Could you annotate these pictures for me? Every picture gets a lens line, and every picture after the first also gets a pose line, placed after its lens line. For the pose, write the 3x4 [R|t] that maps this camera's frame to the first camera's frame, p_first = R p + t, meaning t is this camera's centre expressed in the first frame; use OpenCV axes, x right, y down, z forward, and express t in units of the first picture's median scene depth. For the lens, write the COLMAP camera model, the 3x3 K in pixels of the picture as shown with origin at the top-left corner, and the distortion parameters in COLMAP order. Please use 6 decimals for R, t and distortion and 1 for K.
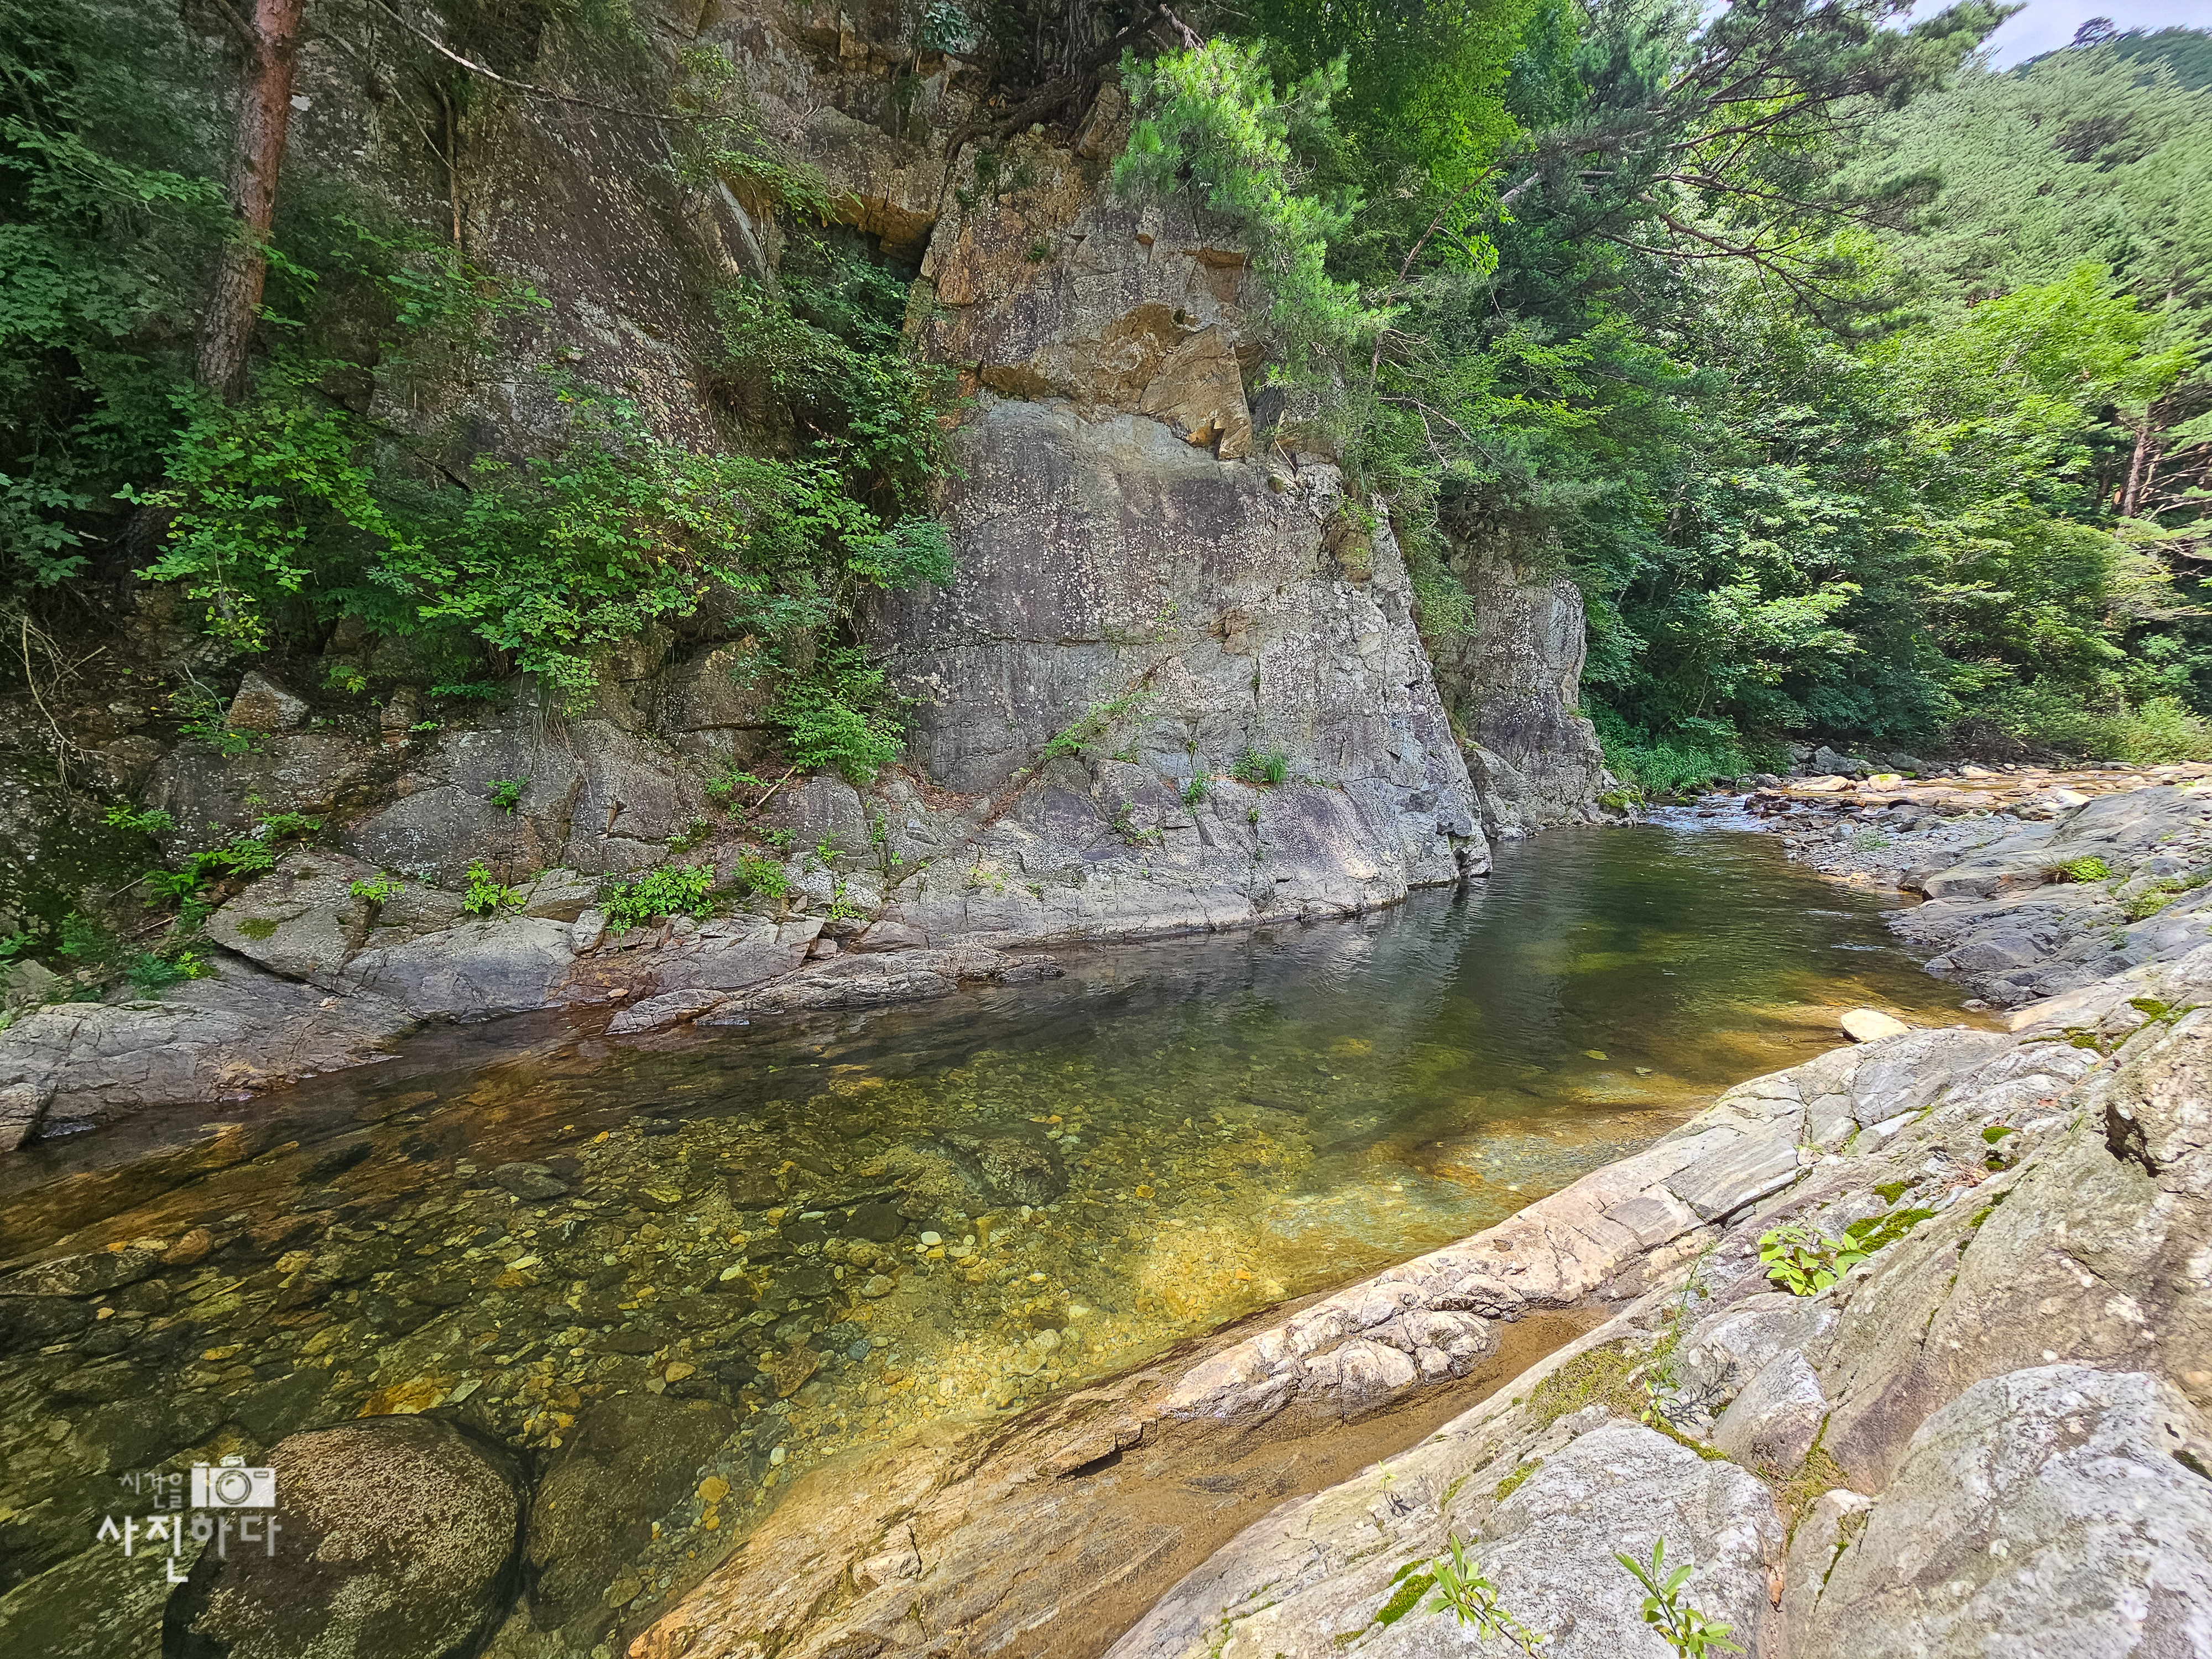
lens RADIAL K [[907.7, 0, 1106.1], [0, 907.7, 828.1], [0, 0, 1]] dist [-0.003676, 0.001731]
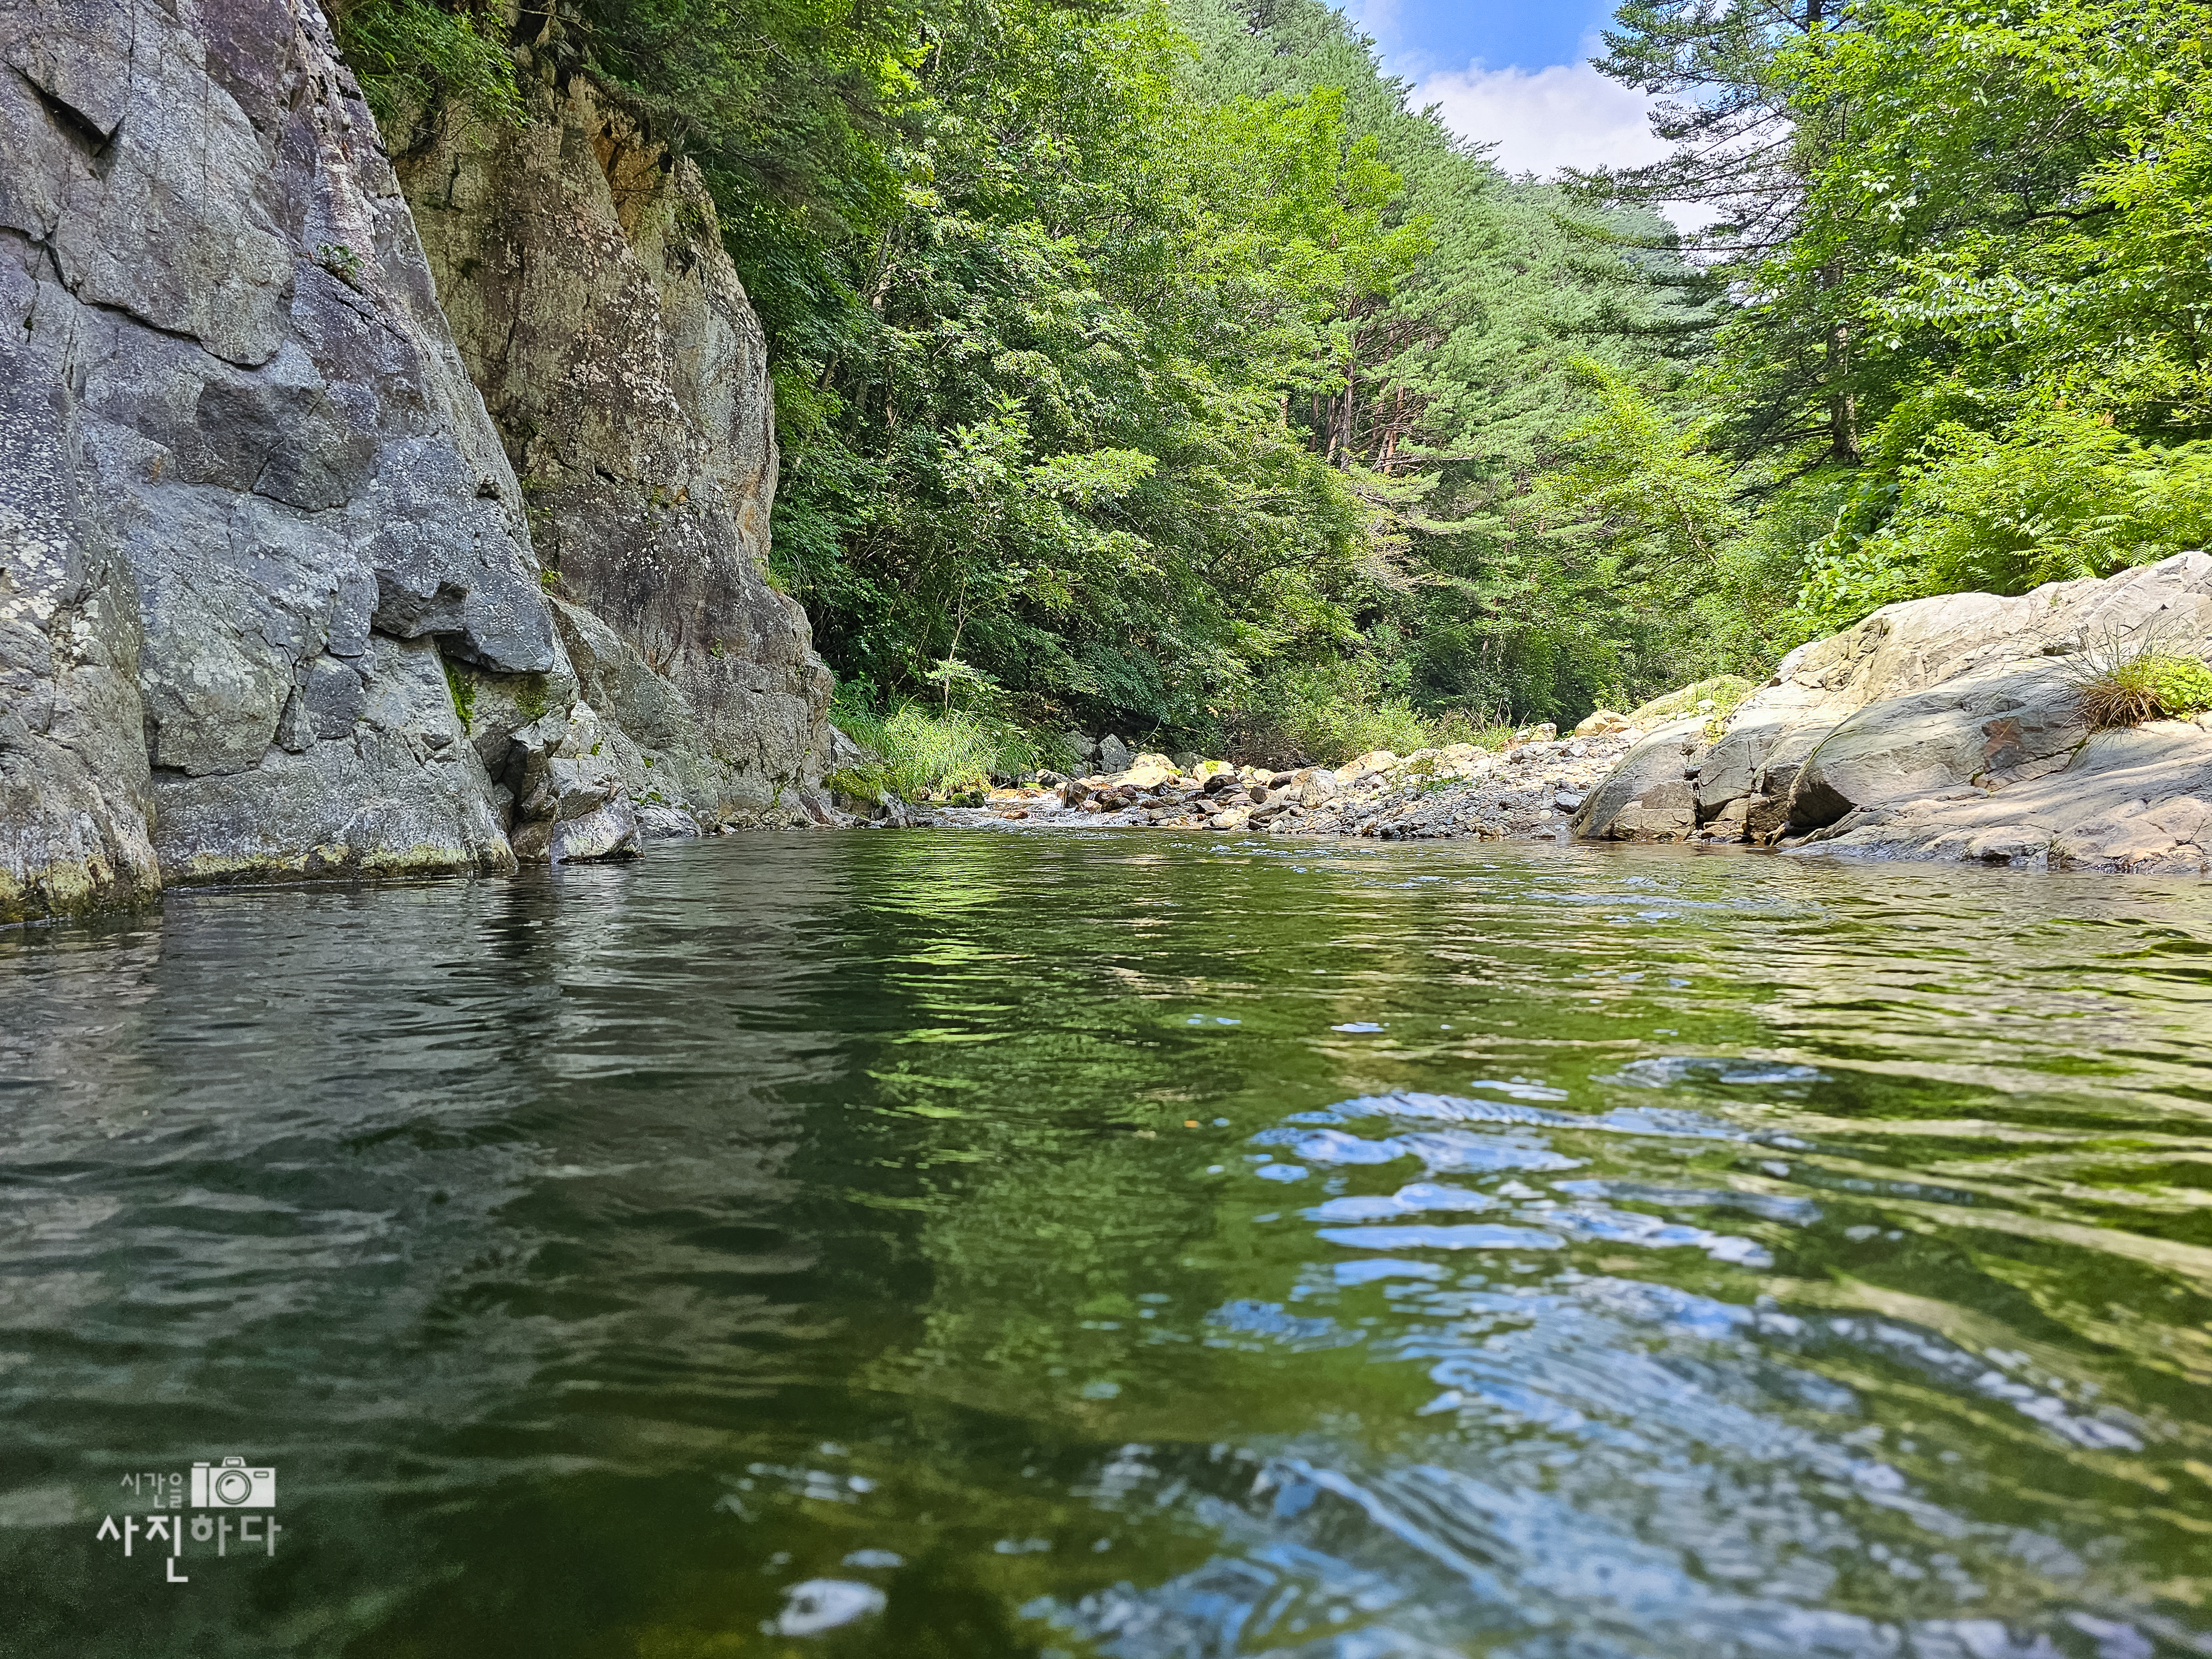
lens RADIAL K [[1490.4, 0, 1109.9], [0, 1490.4, 835.2], [0, 0, 1]] dist [0.053704, -0.045828]
pose [[0.736829, -0.023620, 0.675667, 0.158404], [0.081718, 0.995174, -0.054326, 0.051040], [-0.671123, 0.095243, 0.735203, 0.400611]]
